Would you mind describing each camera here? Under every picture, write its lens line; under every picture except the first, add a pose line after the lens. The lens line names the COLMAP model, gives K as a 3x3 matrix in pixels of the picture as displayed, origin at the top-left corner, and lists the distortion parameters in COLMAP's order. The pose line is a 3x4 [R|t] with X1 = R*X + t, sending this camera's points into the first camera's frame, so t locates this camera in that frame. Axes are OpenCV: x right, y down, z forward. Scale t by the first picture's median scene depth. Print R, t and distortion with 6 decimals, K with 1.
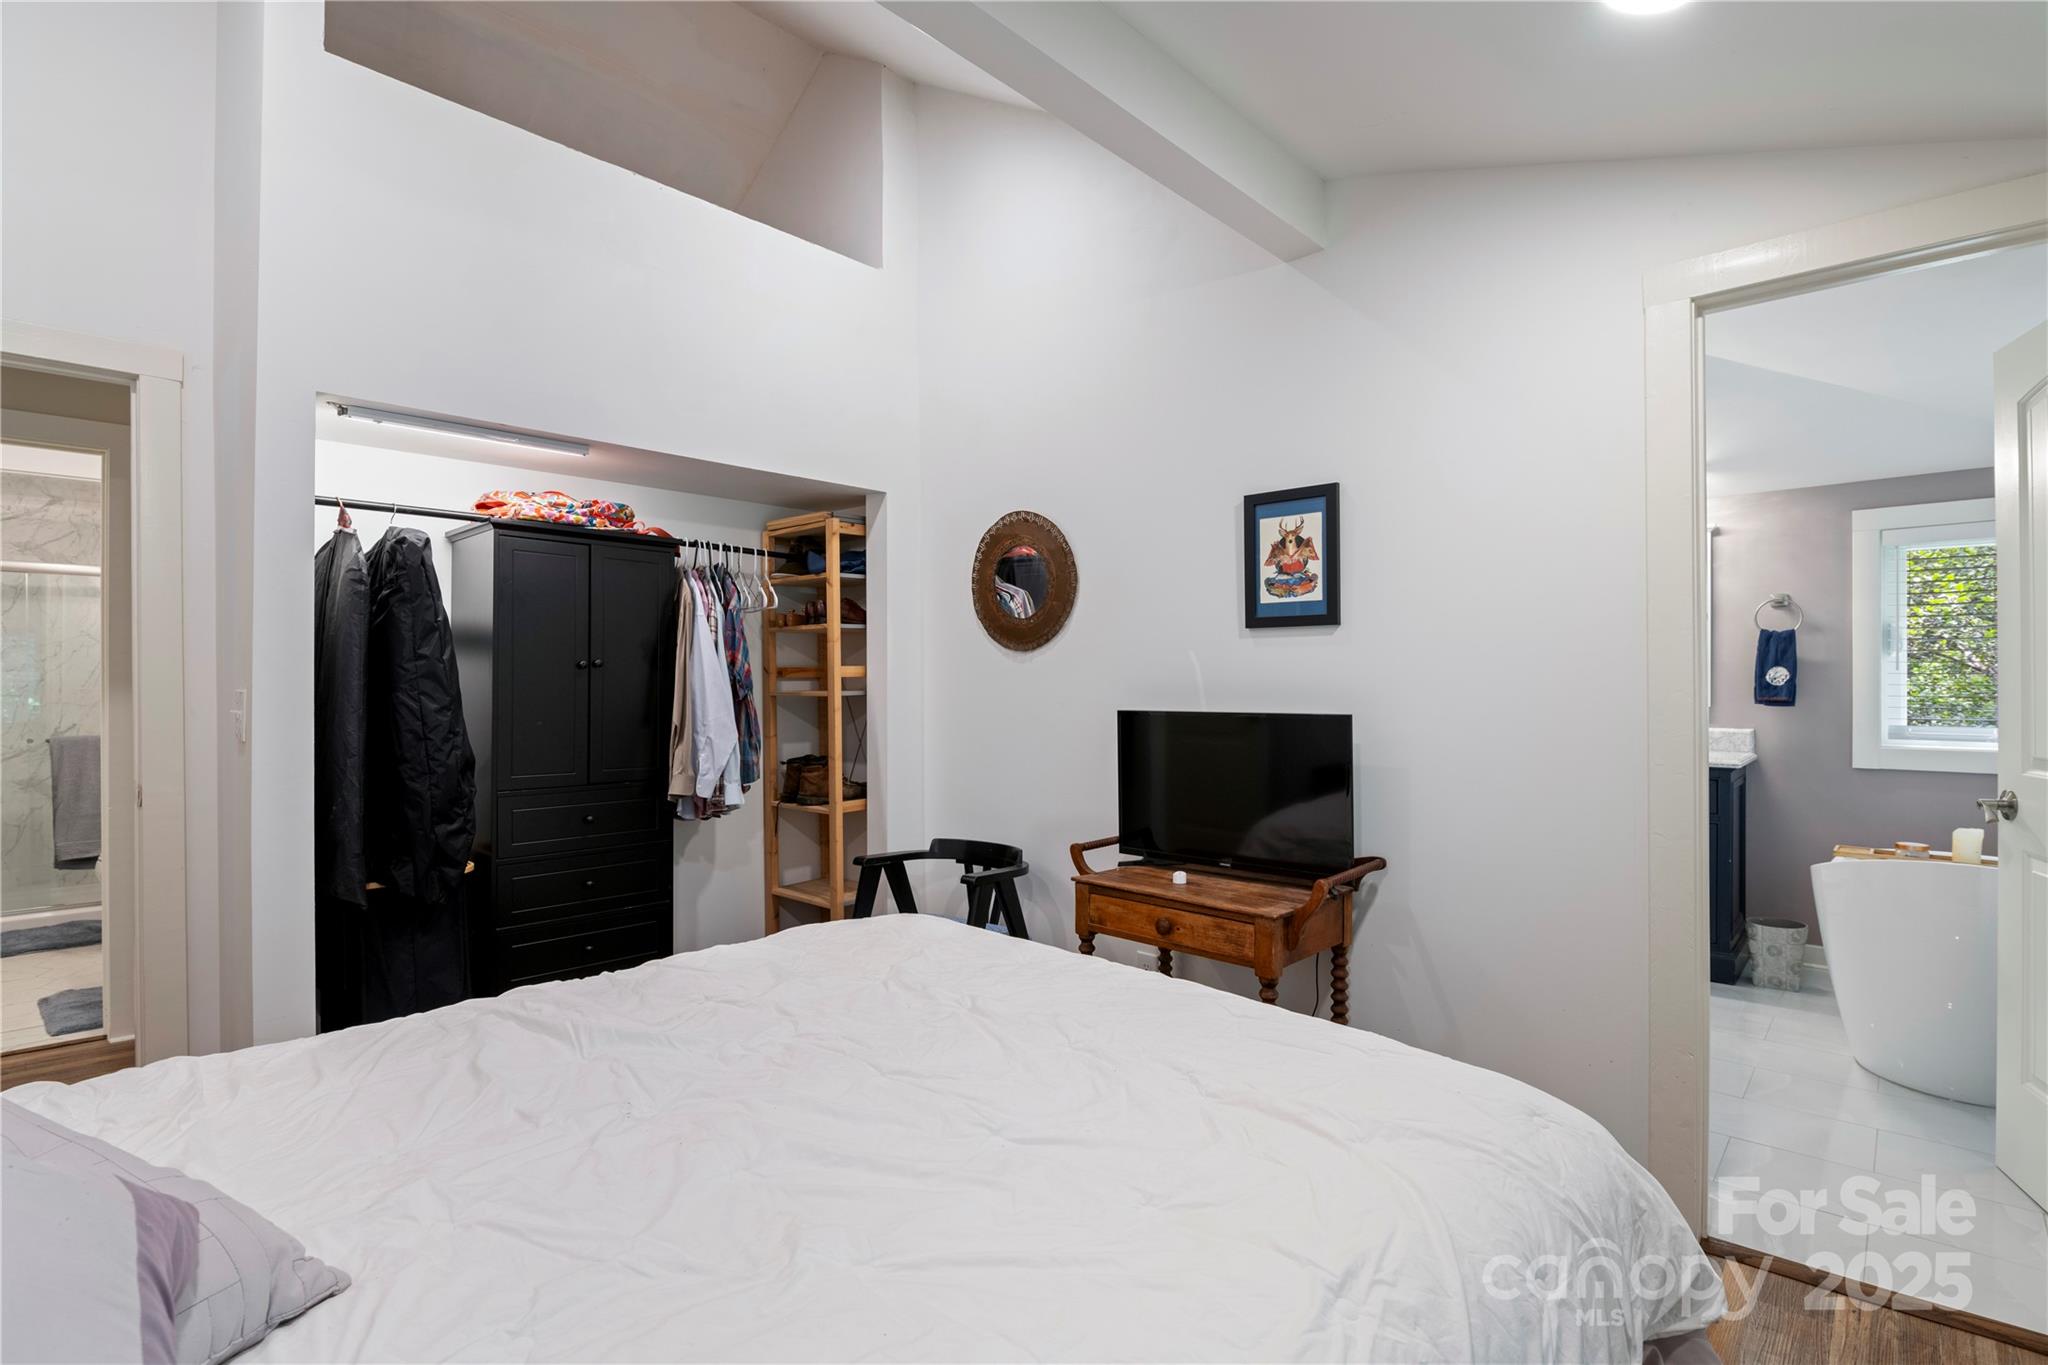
lens RADIAL K [[965.7, 0, 1032.2], [0, 965.7, 685.9], [0, 0, 1]] dist [-0.001285, -0.009881]
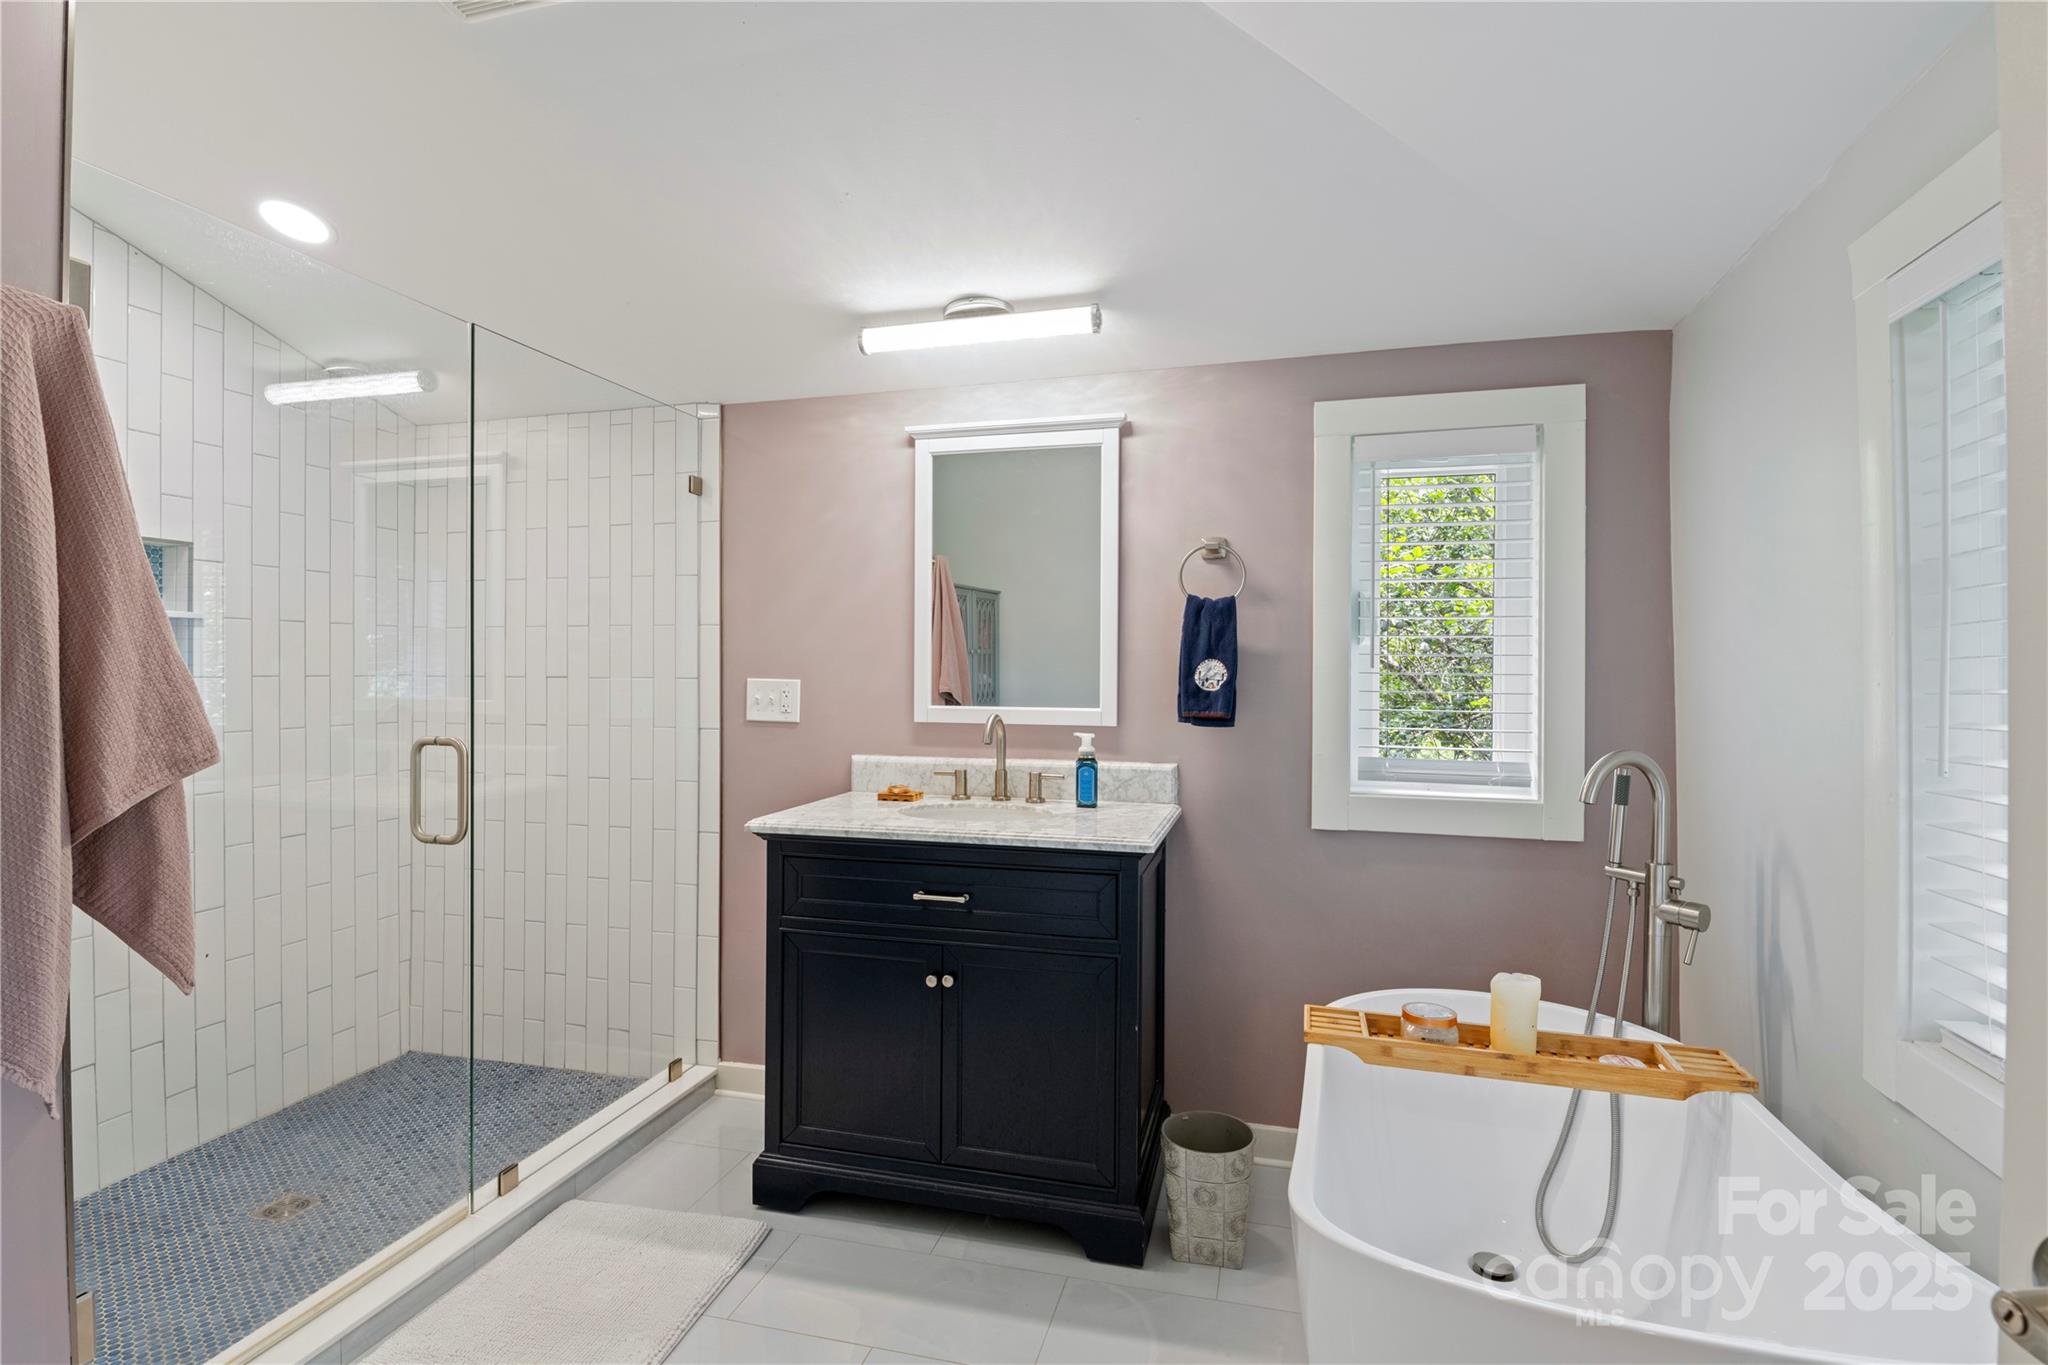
lens RADIAL K [[965.7, 0, 1032.2], [0, 965.7, 685.9], [0, 0, 1]] dist [-0.001285, -0.009881]
pose [[0.885767, 0.003708, 0.464115, 0.393149], [-0.005521, 0.999982, 0.002549, -0.004488], [-0.464097, -0.004820, 0.885771, 0.512688]]
